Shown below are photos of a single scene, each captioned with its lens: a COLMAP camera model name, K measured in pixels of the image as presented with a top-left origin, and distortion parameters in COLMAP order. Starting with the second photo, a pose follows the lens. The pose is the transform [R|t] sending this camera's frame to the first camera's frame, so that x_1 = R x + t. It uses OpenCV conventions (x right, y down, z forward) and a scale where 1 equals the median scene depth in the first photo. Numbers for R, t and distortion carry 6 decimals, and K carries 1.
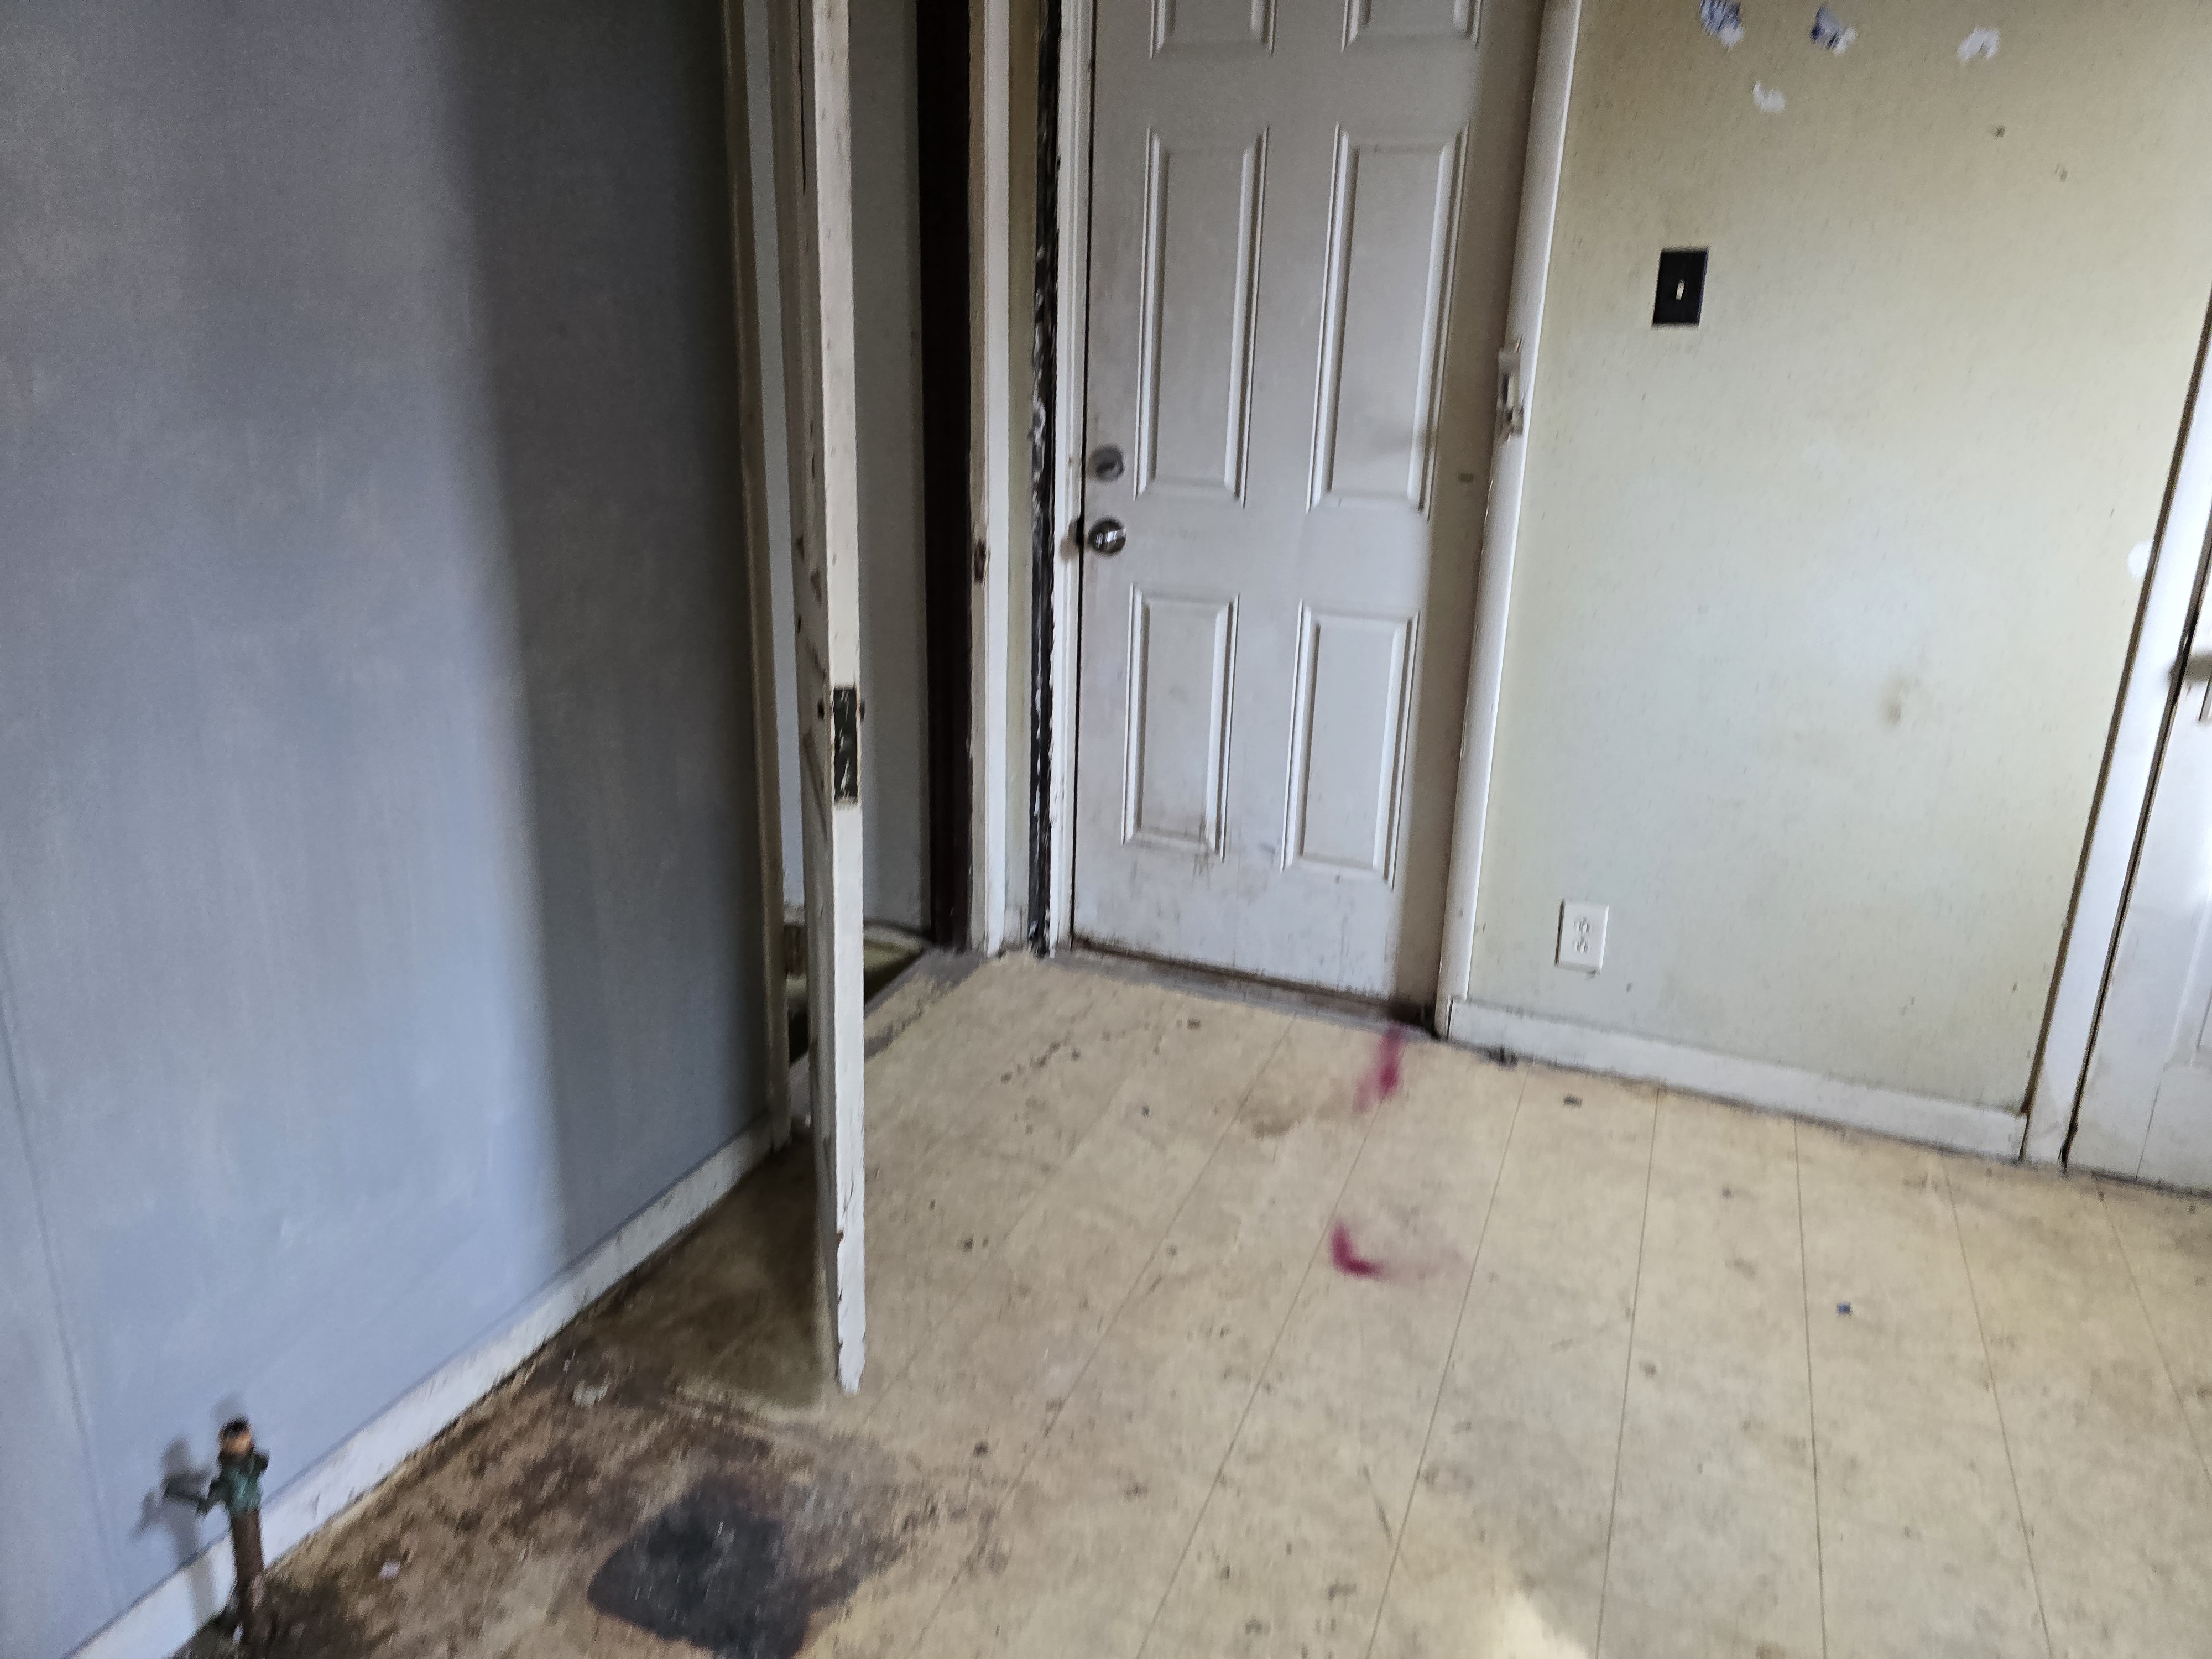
lens RADIAL K [[1490.6, 0, 1113.4], [0, 1490.6, 840.8], [0, 0, 1]] dist [0.065442, -0.050087]
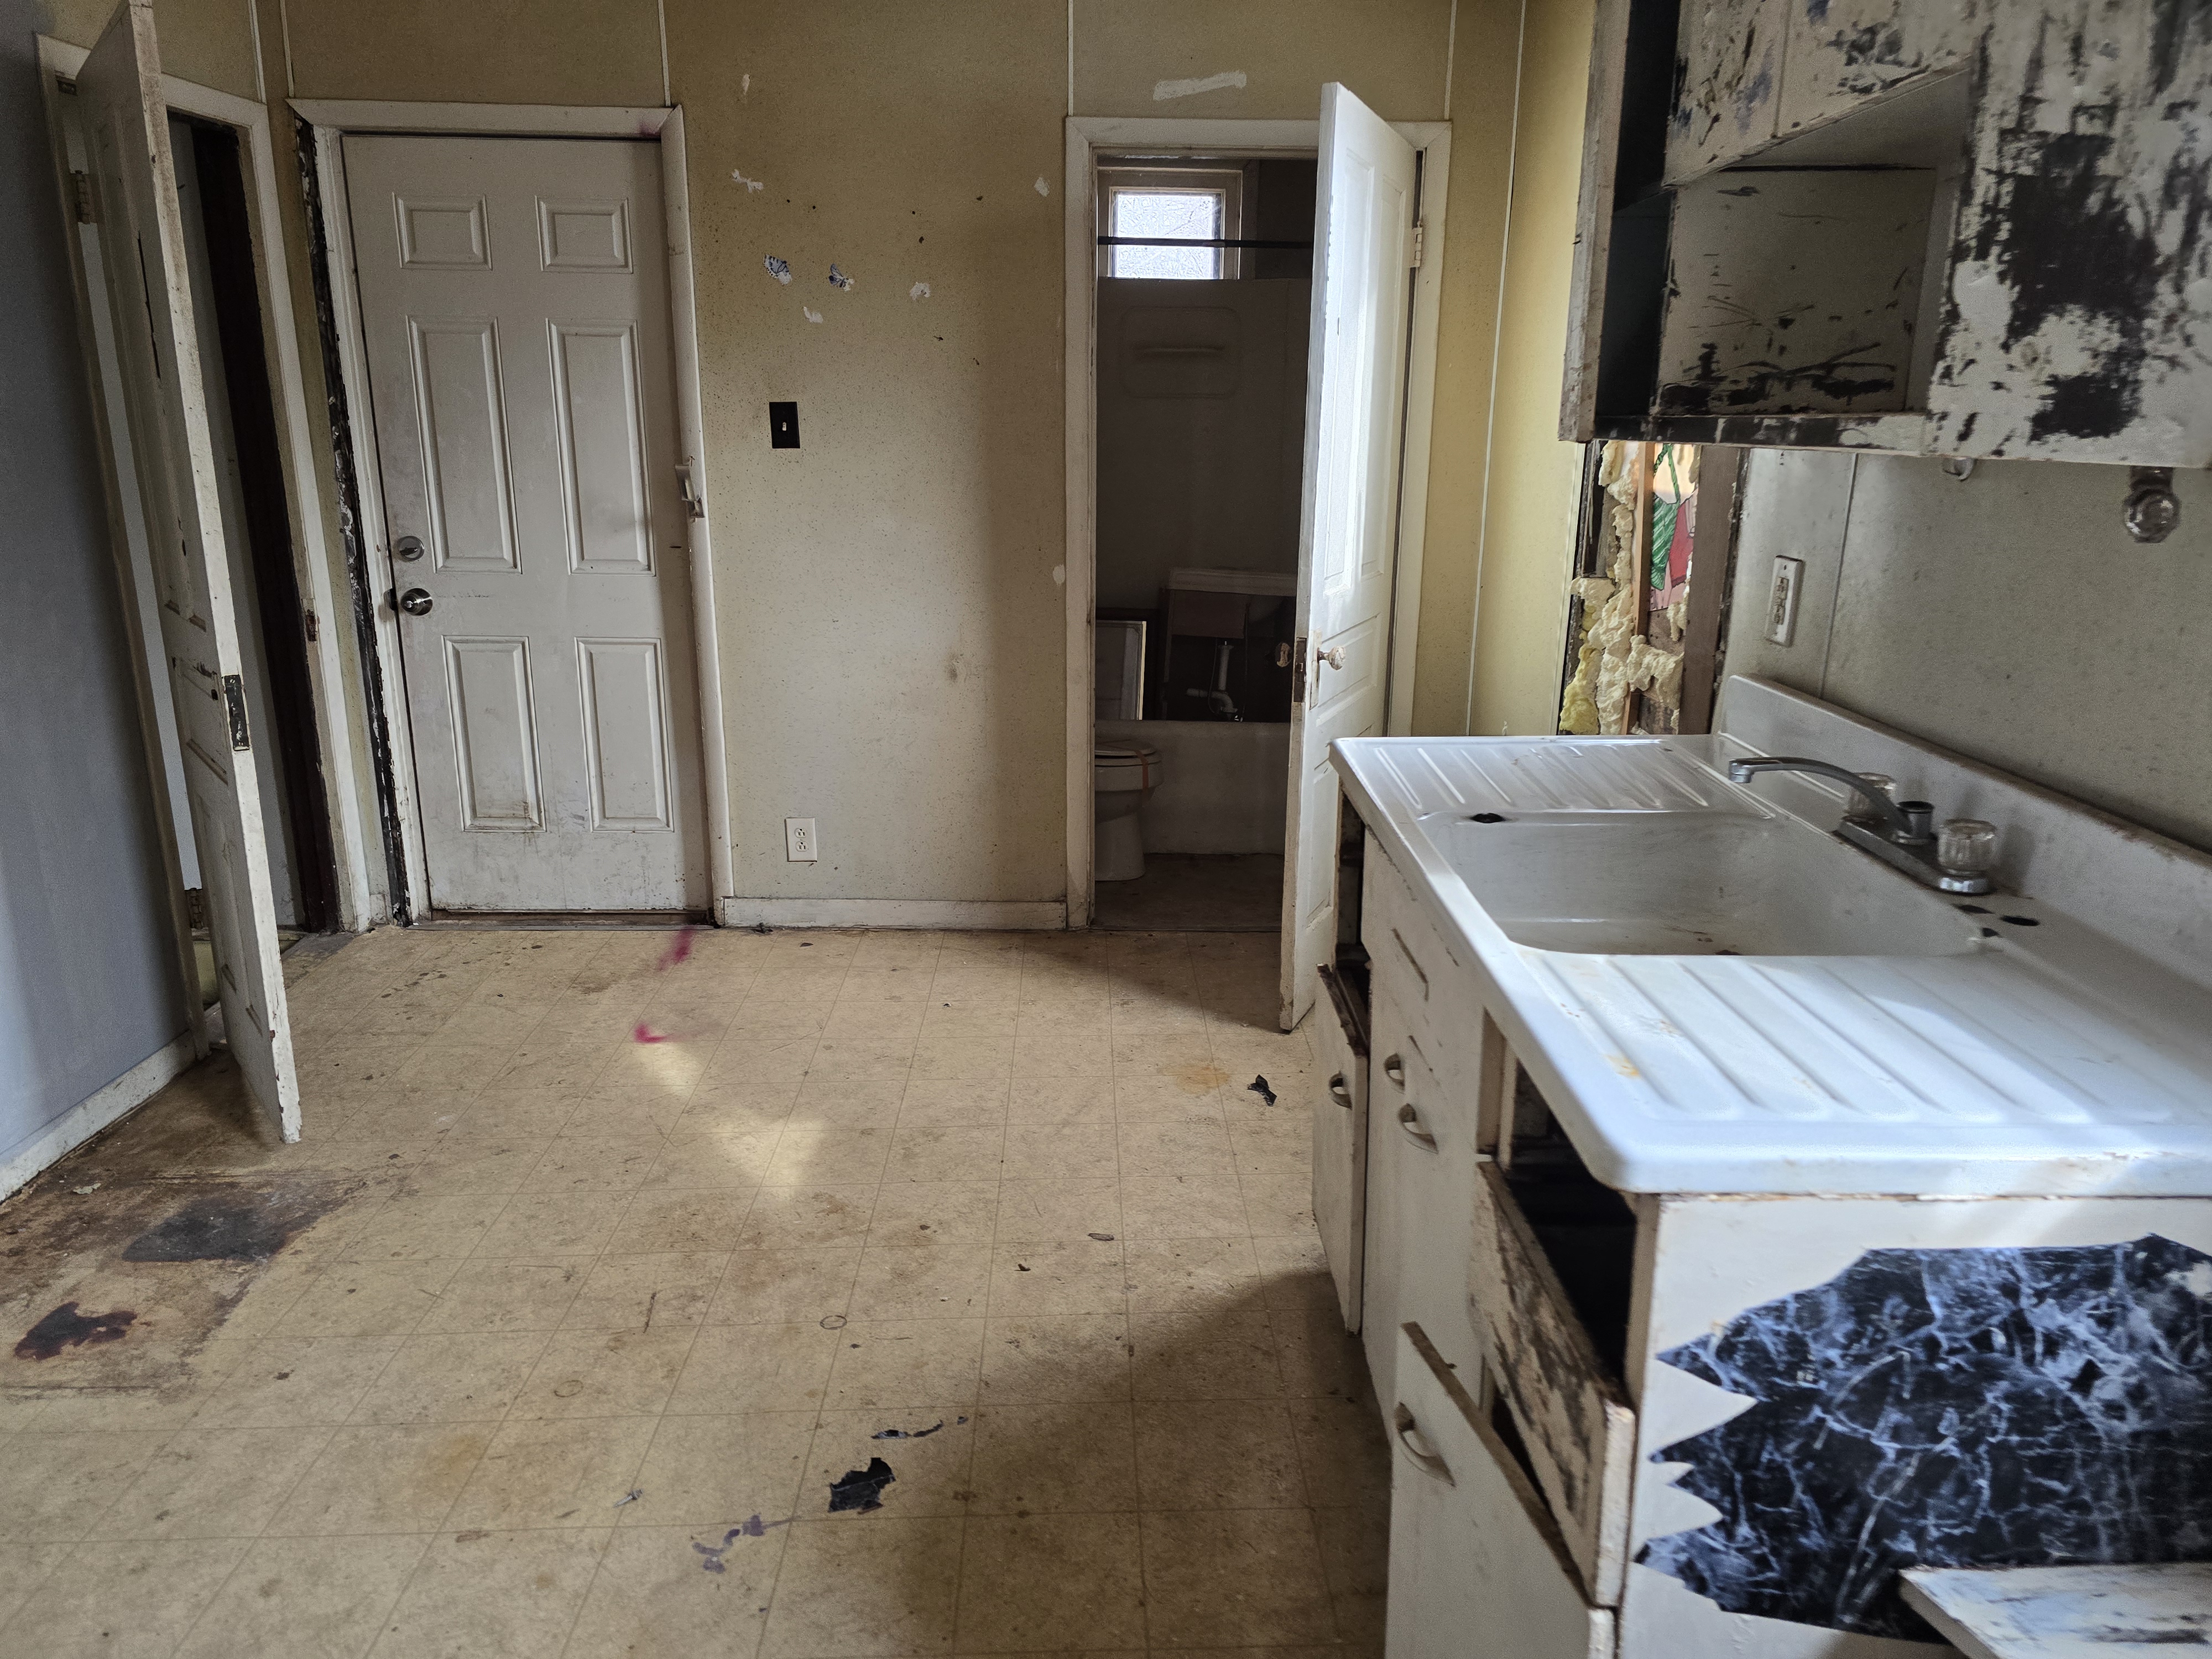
lens RADIAL K [[1490.6, 0, 1129.6], [0, 1490.6, 827.3], [0, 0, 1]] dist [0.065442, -0.050087]
pose [[0.911358, -0.125279, 0.392085, 0.025347], [0.153688, 0.987235, -0.041790, 0.174533], [-0.381845, 0.098345, 0.918979, -0.546824]]
